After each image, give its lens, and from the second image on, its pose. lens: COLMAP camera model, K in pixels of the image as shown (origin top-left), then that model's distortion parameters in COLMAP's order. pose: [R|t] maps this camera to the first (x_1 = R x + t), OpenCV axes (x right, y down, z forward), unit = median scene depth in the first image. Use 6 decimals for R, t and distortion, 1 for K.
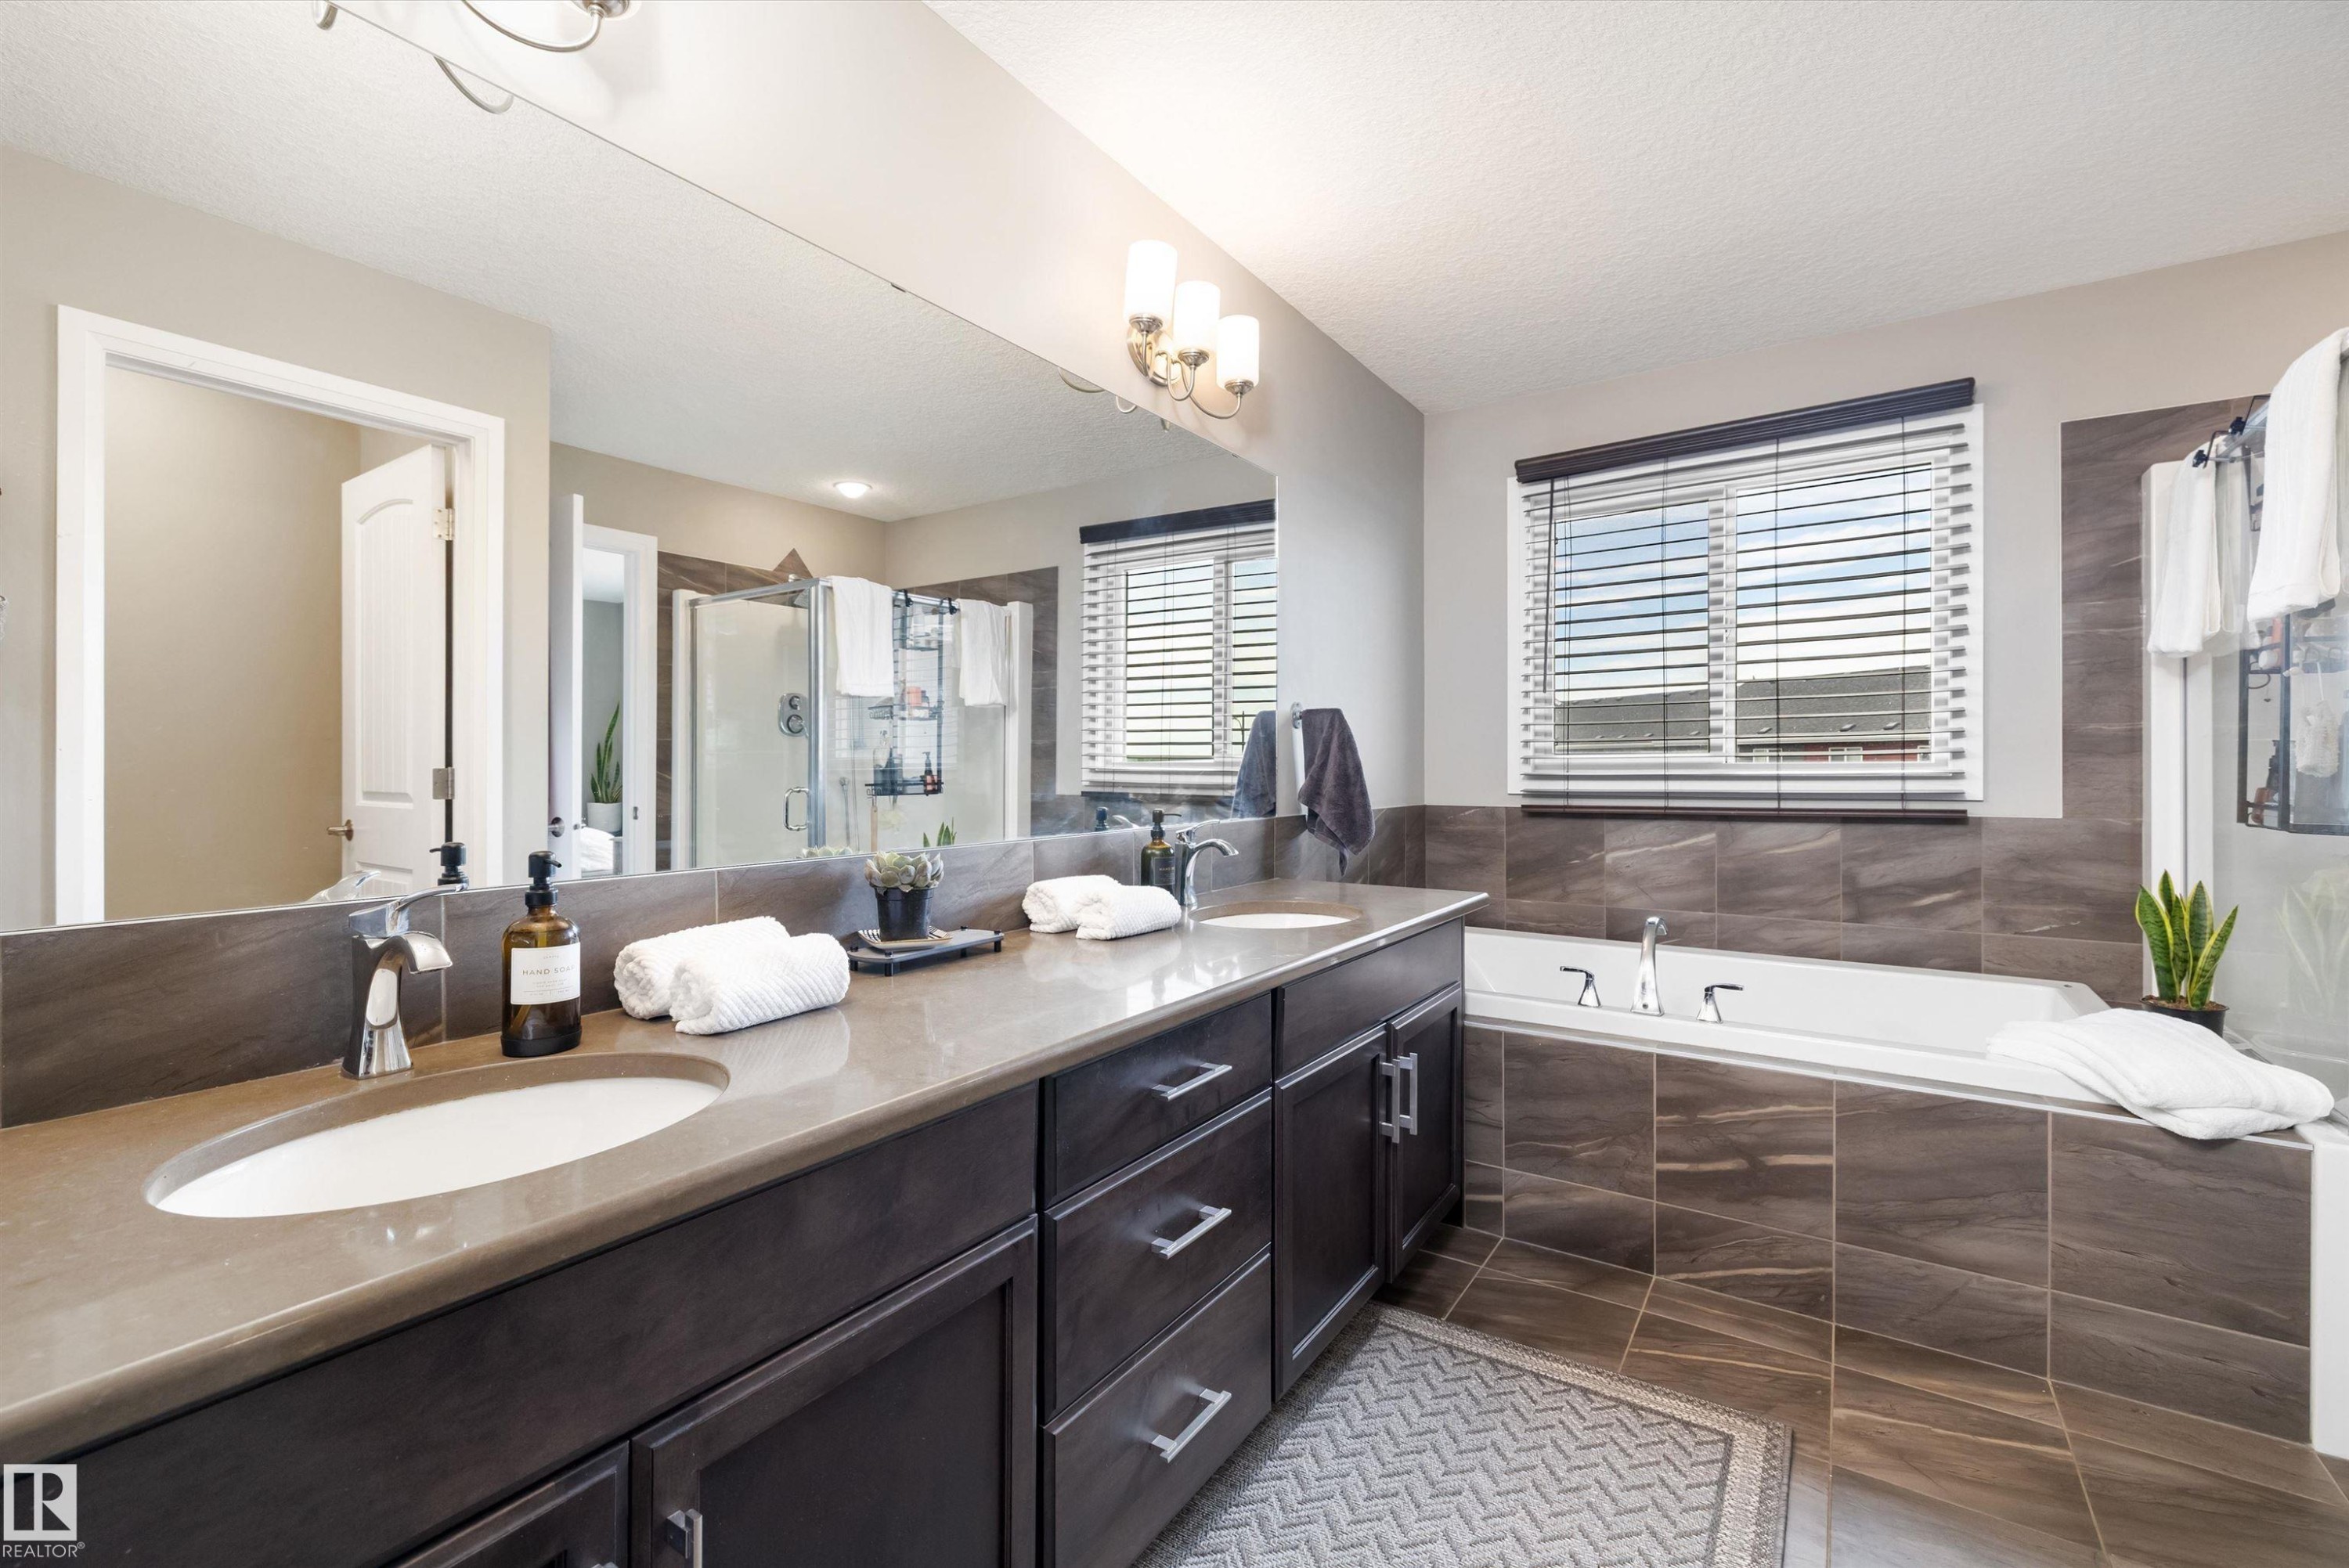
lens RADIAL K [[993.9, 0, 1176.4], [0, 993.9, 766.7], [0, 0, 1]] dist [0.001413, 0.001256]
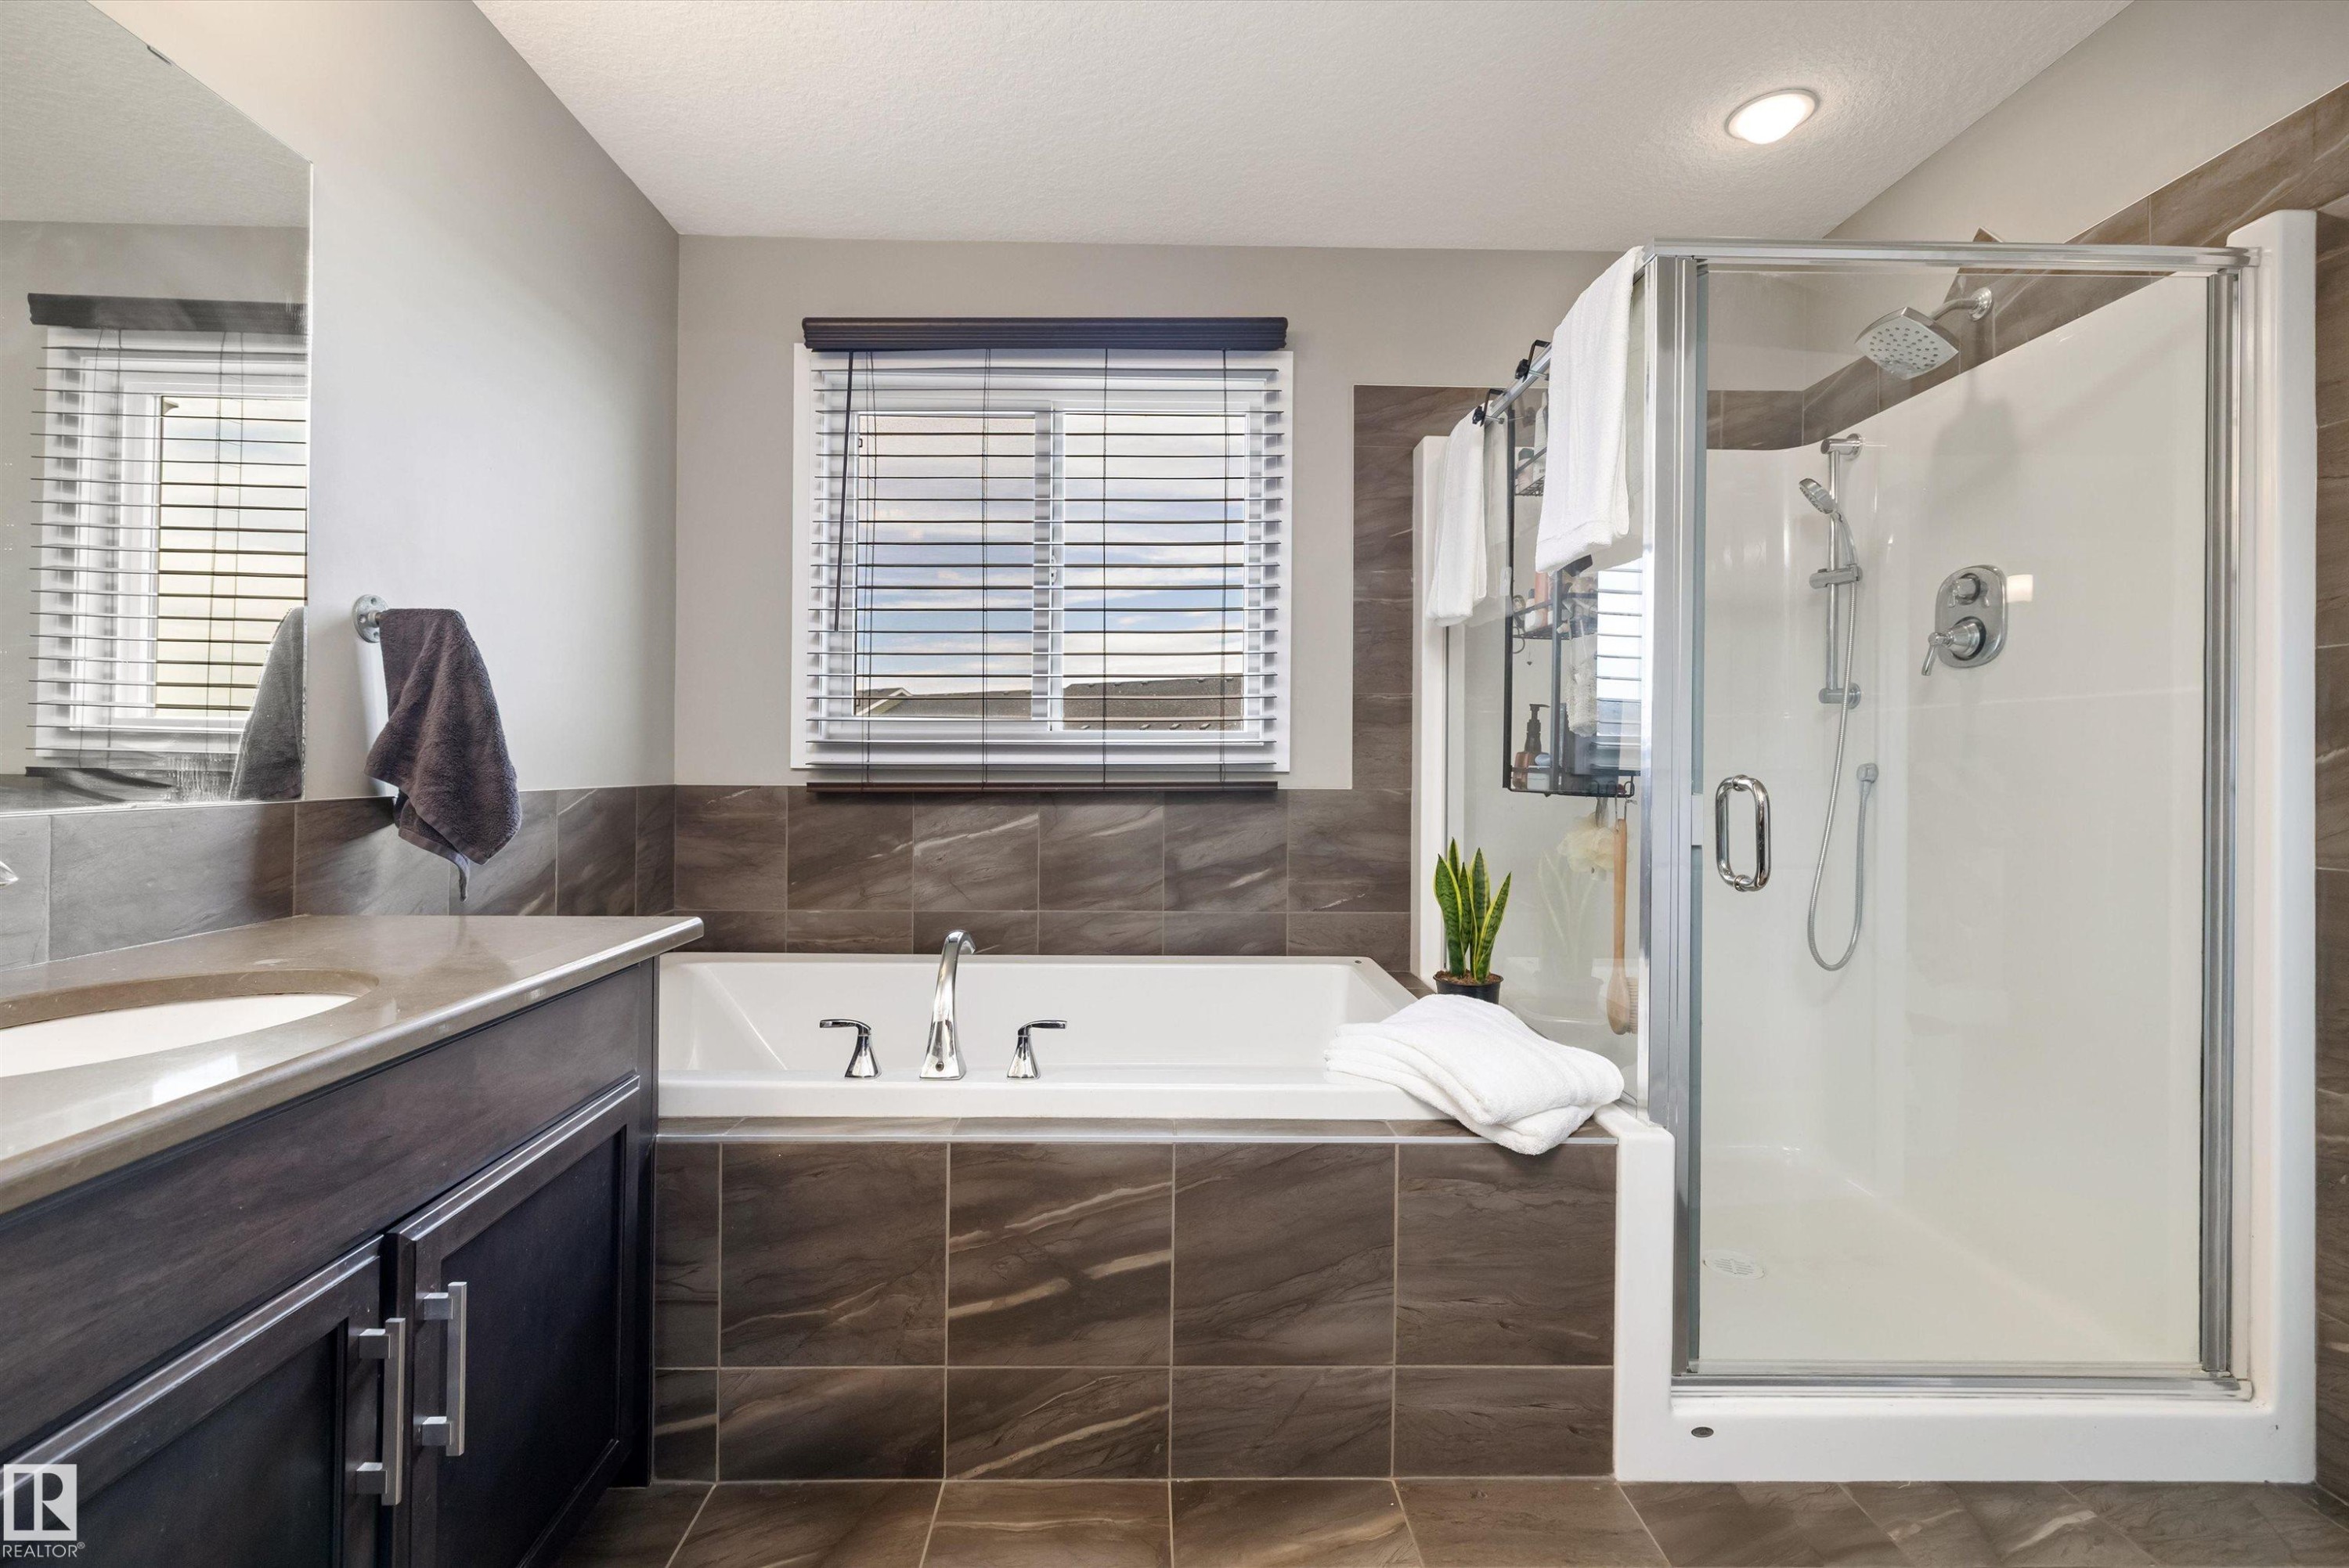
lens RADIAL K [[993.9, 0, 1169.0], [0, 993.9, 767.5], [0, 0, 1]] dist [0.001413, 0.001256]
pose [[0.813561, 0.005515, 0.581453, 0.196057], [-0.009690, 0.999945, 0.004074, 0.031177], [-0.581398, -0.008948, 0.813570, 0.345734]]
